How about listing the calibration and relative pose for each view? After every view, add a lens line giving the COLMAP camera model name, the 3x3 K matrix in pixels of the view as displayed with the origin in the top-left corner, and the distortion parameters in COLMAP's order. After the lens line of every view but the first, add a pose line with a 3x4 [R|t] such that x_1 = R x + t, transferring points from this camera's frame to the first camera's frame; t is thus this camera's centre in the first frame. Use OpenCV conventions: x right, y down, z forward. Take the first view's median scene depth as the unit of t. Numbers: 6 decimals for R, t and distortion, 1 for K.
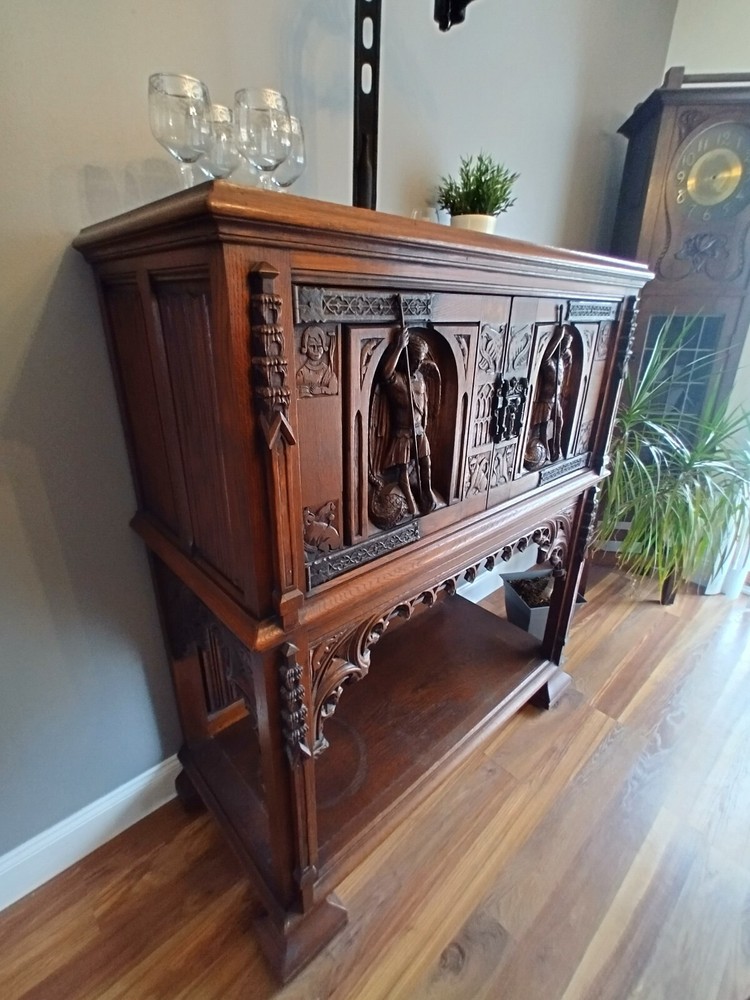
lens RADIAL K [[470.9, 0, 377.4], [0, 470.9, 503.1], [0, 0, 1]] dist [-0.000131, -0.000032]
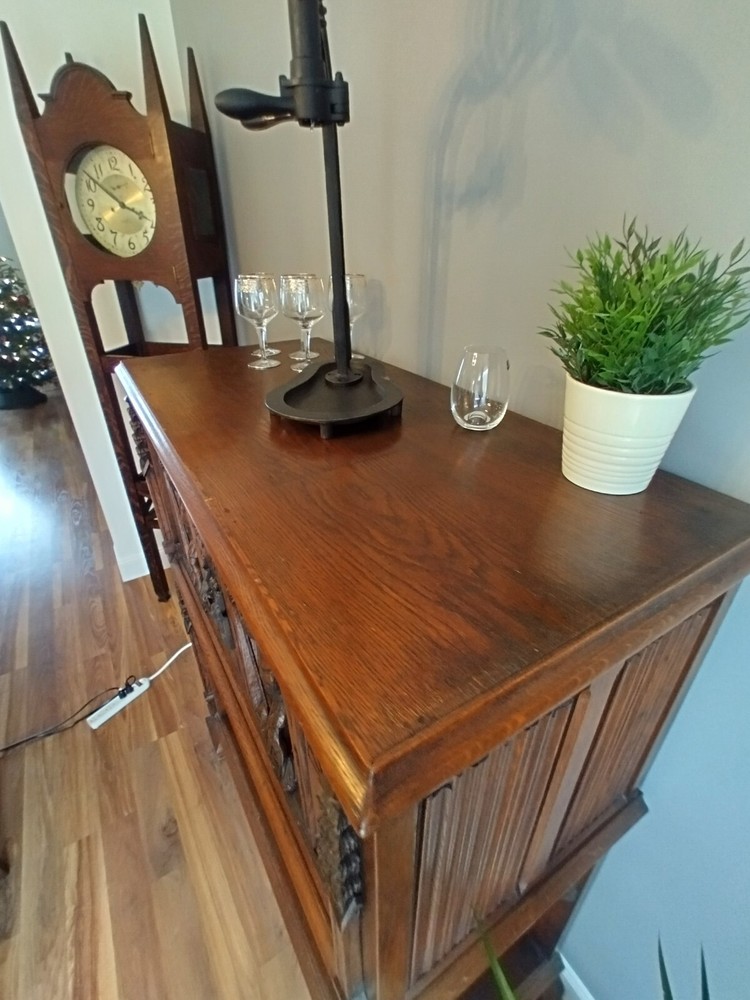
lens RADIAL K [[470.9, 0, 377.4], [0, 470.9, 503.1], [0, 0, 1]] dist [-0.000131, -0.000032]
pose [[-0.192062, 0.477629, -0.857311, 0.695860], [-0.379392, 0.769520, 0.513713, -0.717239], [0.905082, 0.423922, 0.033413, 0.933841]]
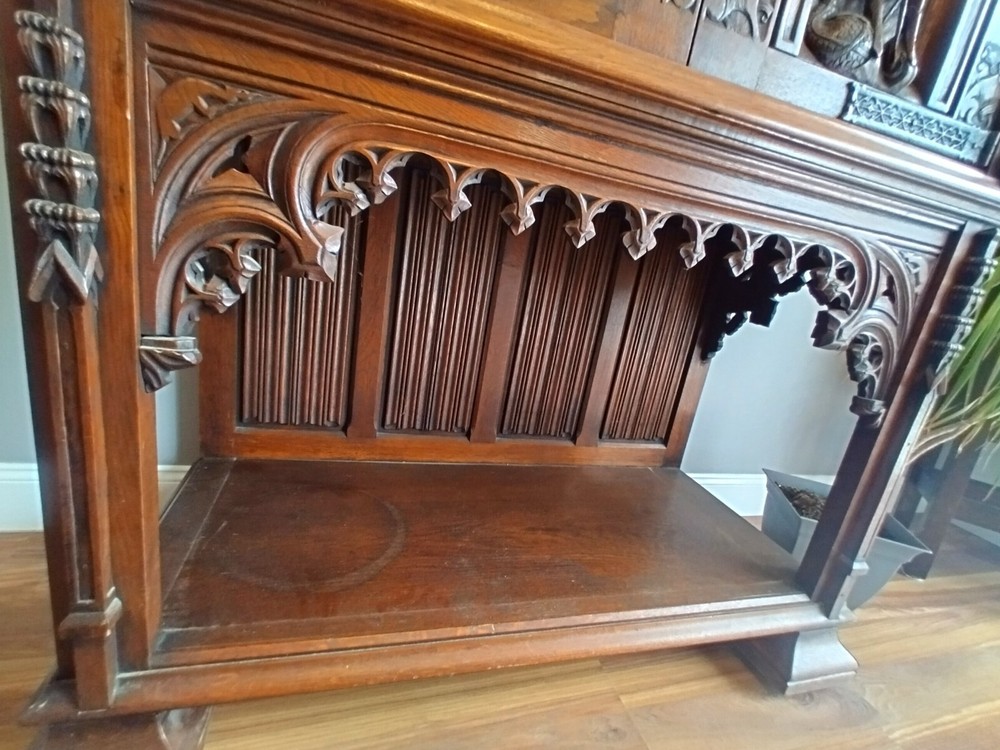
lens RADIAL K [[466.5, 0, 497.7], [0, 466.5, 381.9], [0, 0, 1]] dist [-0.000679, 0.000187]
pose [[0.885749, 0.242462, -0.395804, 0.280765], [-0.306416, 0.945950, -0.106243, 0.364008], [0.348651, 0.215385, 0.912169, 0.498173]]
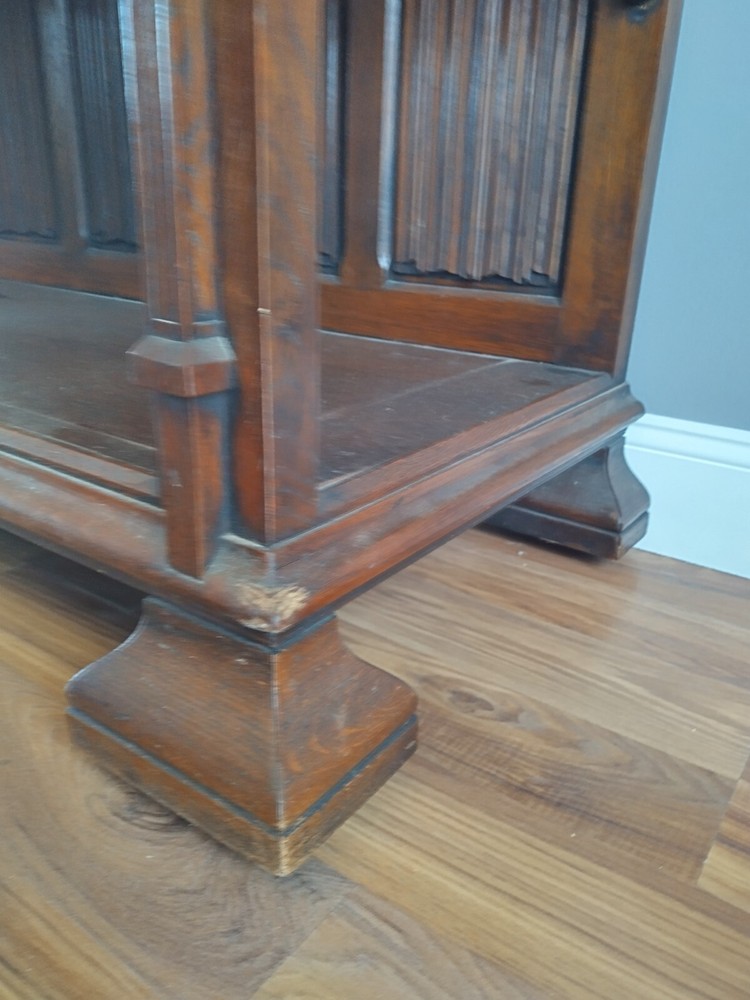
lens RADIAL K [[761.3, 0, 372.0], [0, 761.3, 507.8], [0, 0, 1]] dist [0.000813, -0.000884]
pose [[0.192343, 0.339790, -0.920623, 0.827451], [-0.406989, 0.881276, 0.240236, 0.337279], [0.892953, 0.328475, 0.307798, 1.326094]]
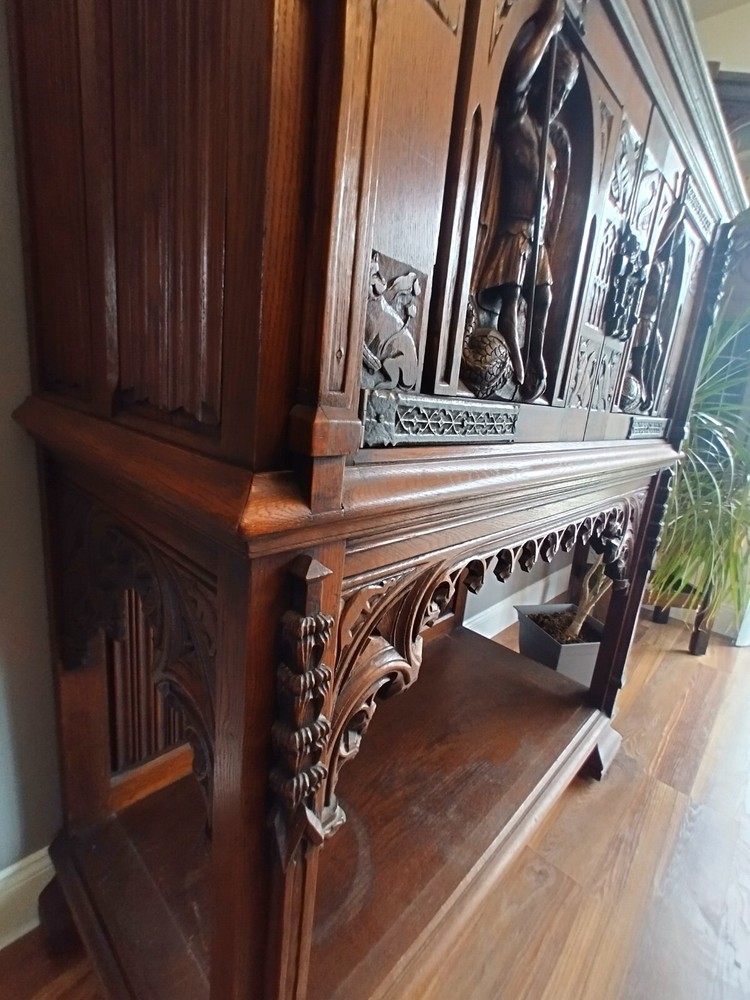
lens RADIAL K [[470.9, 0, 377.4], [0, 470.9, 503.1], [0, 0, 1]] dist [-0.000131, -0.000032]
pose [[0.993900, 0.061747, 0.091383, -0.101830], [-0.047143, 0.986926, -0.154123, 0.190179], [-0.099705, 0.148875, 0.983817, 0.333093]]
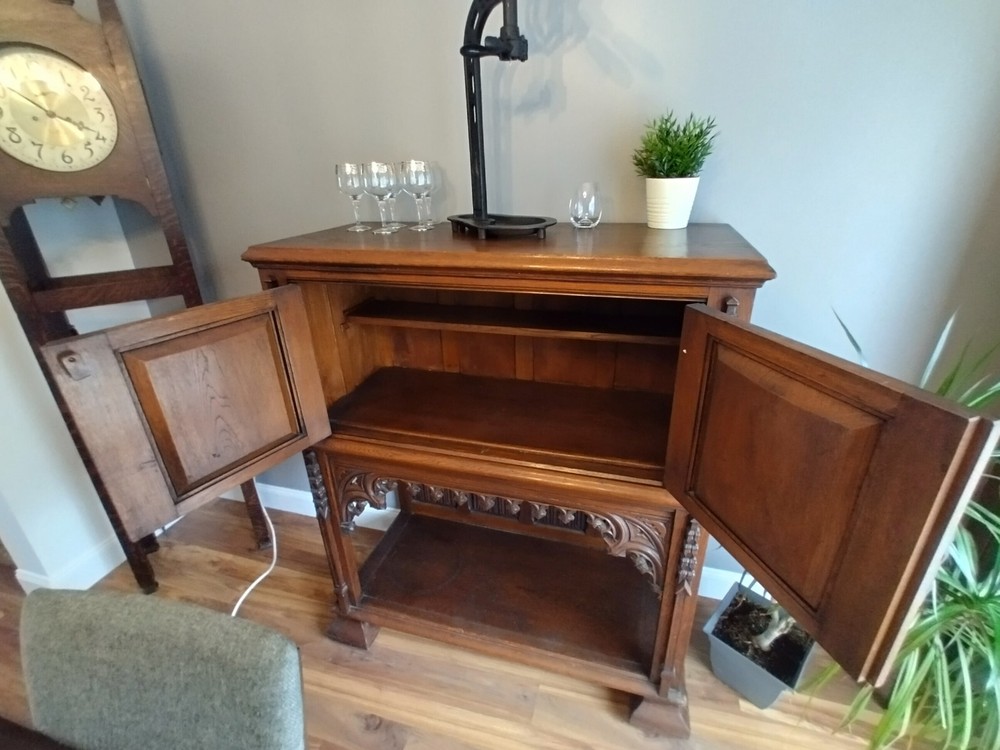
lens RADIAL K [[470.9, 0, 500.0], [0, 470.9, 375.0], [0, 0, 1]] dist [-0.000131, -0.000032]
pose [[0.504536, 0.324453, -0.800109, 0.983905], [-0.296670, 0.935428, 0.192251, -0.356378], [0.810821, 0.140371, 0.568213, 0.293109]]
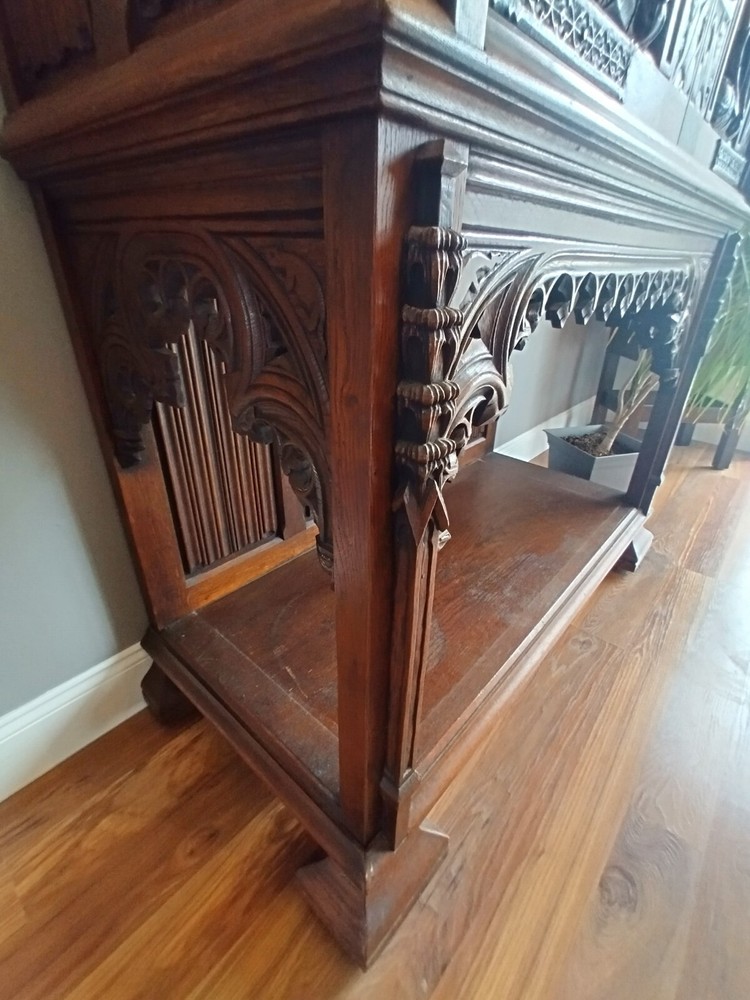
lens RADIAL K [[467.0, 0, 378.4], [0, 467.0, 506.3], [0, 0, 1]] dist [0.000410, 0.000124]
pose [[0.994700, -0.045465, 0.092225, -0.165997], [0.035868, 0.994017, 0.103171, 0.318005], [-0.096364, -0.099317, 0.990379, 0.385039]]
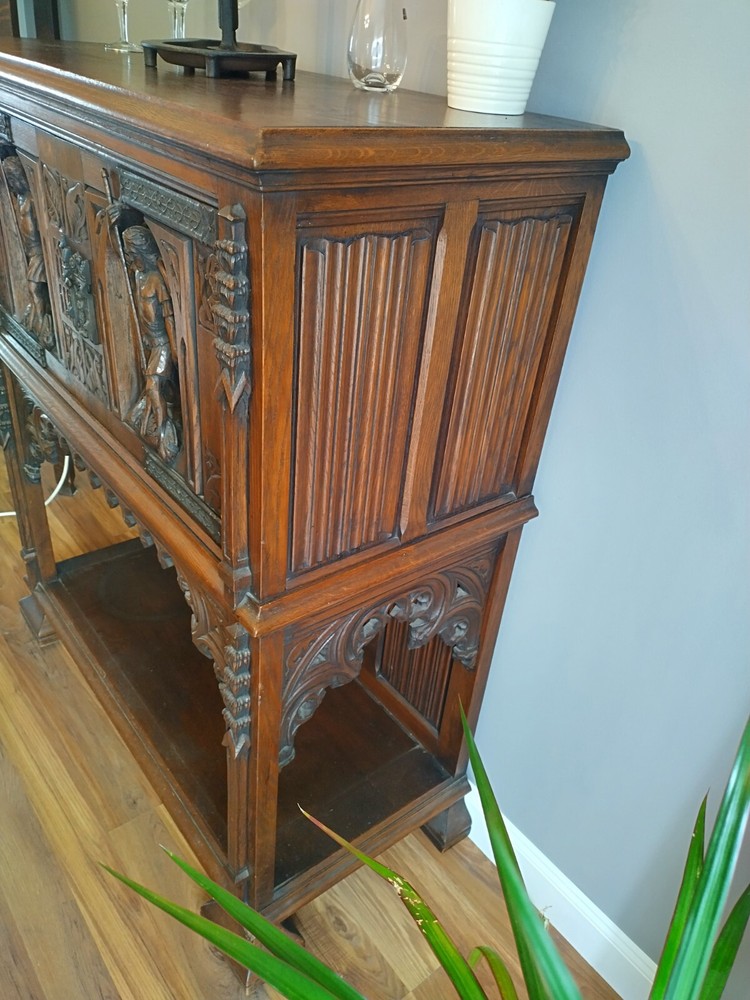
lens RADIAL K [[761.3, 0, 372.0], [0, 761.3, 507.8], [0, 0, 1]] dist [0.000813, -0.000884]
pose [[-0.079529, 0.513342, -0.854491, 1.164261], [-0.466690, 0.738285, 0.486966, -0.603690], [0.880838, 0.437510, 0.180856, 1.082108]]
